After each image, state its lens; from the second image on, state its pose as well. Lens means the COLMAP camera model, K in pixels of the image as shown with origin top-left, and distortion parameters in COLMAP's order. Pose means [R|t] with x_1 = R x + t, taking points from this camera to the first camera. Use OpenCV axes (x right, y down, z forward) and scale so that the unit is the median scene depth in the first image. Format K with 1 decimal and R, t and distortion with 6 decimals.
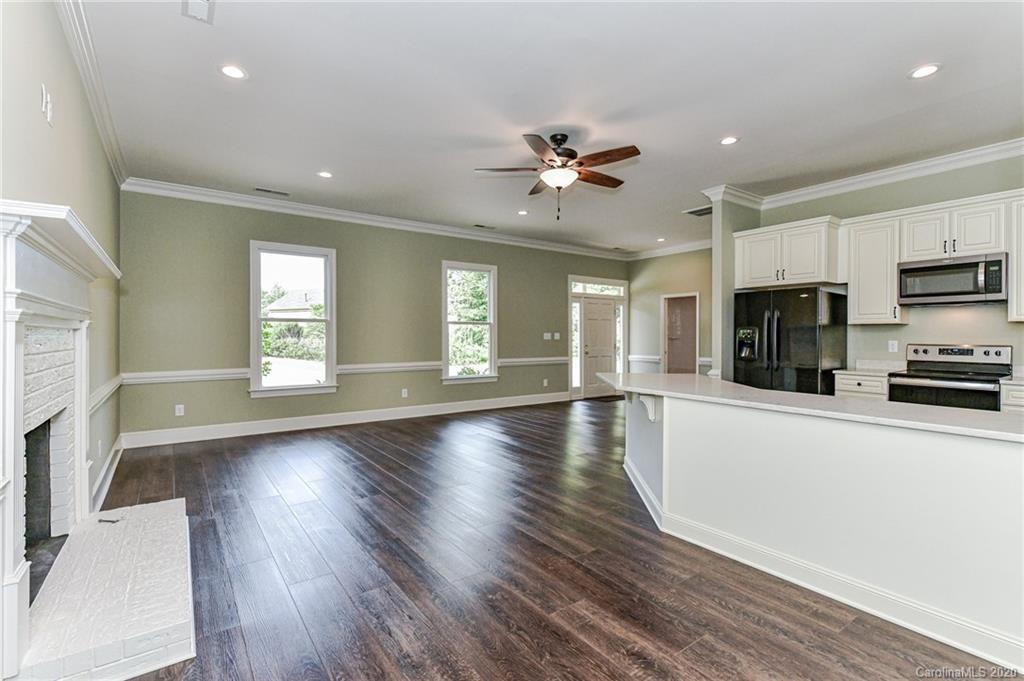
lens RADIAL K [[469.3, 0, 514.9], [0, 469.3, 336.8], [0, 0, 1]] dist [0.000290, -0.000139]
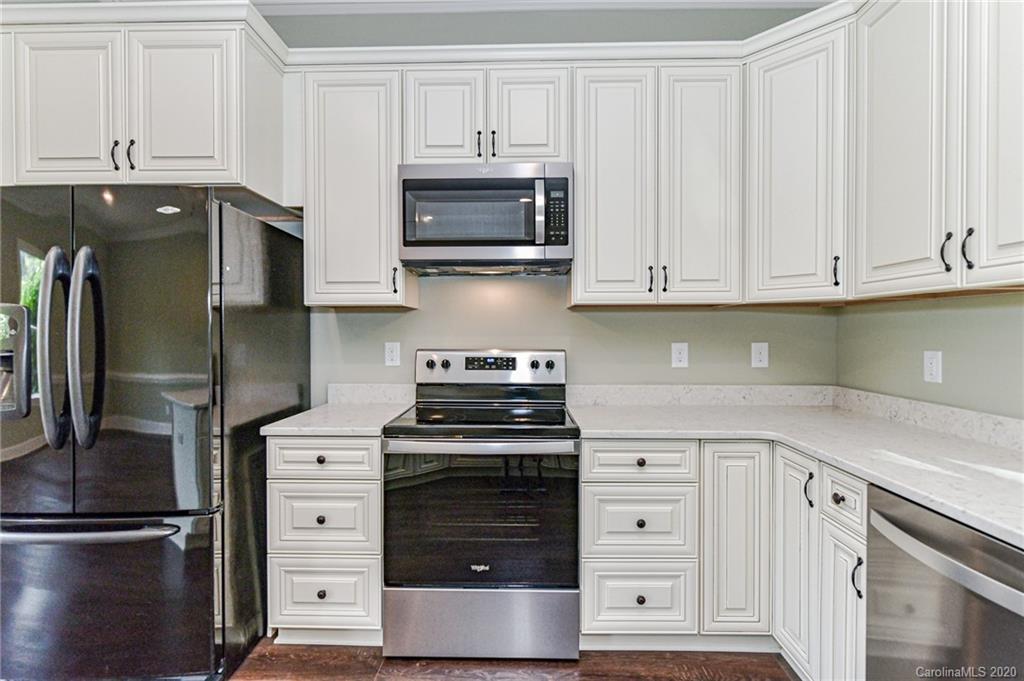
lens RADIAL K [[469.3, 0, 514.9], [0, 469.3, 336.8], [0, 0, 1]] dist [0.000290, -0.000139]
pose [[0.600854, -0.014736, 0.799223, 0.462746], [0.004749, 0.999878, 0.014866, -0.003883], [-0.799345, -0.005137, 0.600851, 0.569089]]
